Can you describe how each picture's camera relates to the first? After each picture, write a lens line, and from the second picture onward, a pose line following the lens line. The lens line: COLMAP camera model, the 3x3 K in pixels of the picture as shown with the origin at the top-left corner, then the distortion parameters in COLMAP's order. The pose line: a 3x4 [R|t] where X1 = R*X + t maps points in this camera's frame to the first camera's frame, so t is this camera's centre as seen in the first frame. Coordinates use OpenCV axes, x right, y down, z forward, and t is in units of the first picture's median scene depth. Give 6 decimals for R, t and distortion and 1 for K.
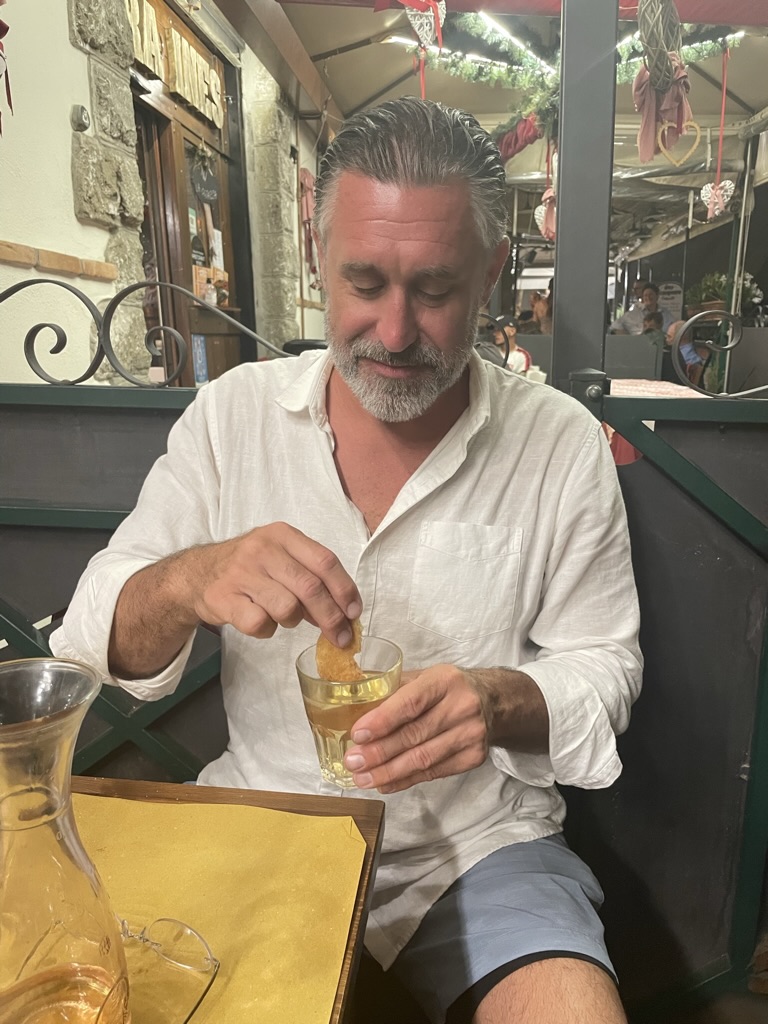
lens RADIAL K [[780.5, 0, 386.8], [0, 780.5, 511.3], [0, 0, 1]] dist [0.004862, -0.002506]
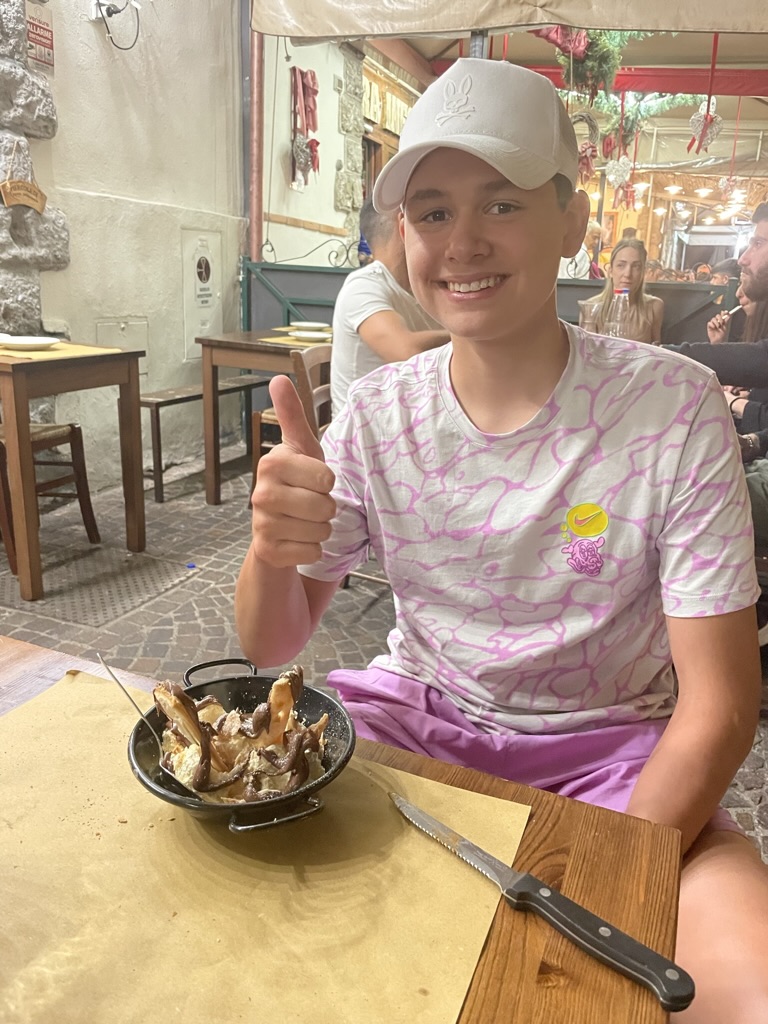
lens RADIAL K [[780.5, 0, 382.4], [0, 780.5, 513.6], [0, 0, 1]] dist [0.004862, -0.002506]
pose [[0.965621, 0.099508, -0.240156, 0.360685], [-0.086775, 0.994231, 0.063053, 0.339747], [0.245045, -0.040045, 0.968684, -1.158227]]
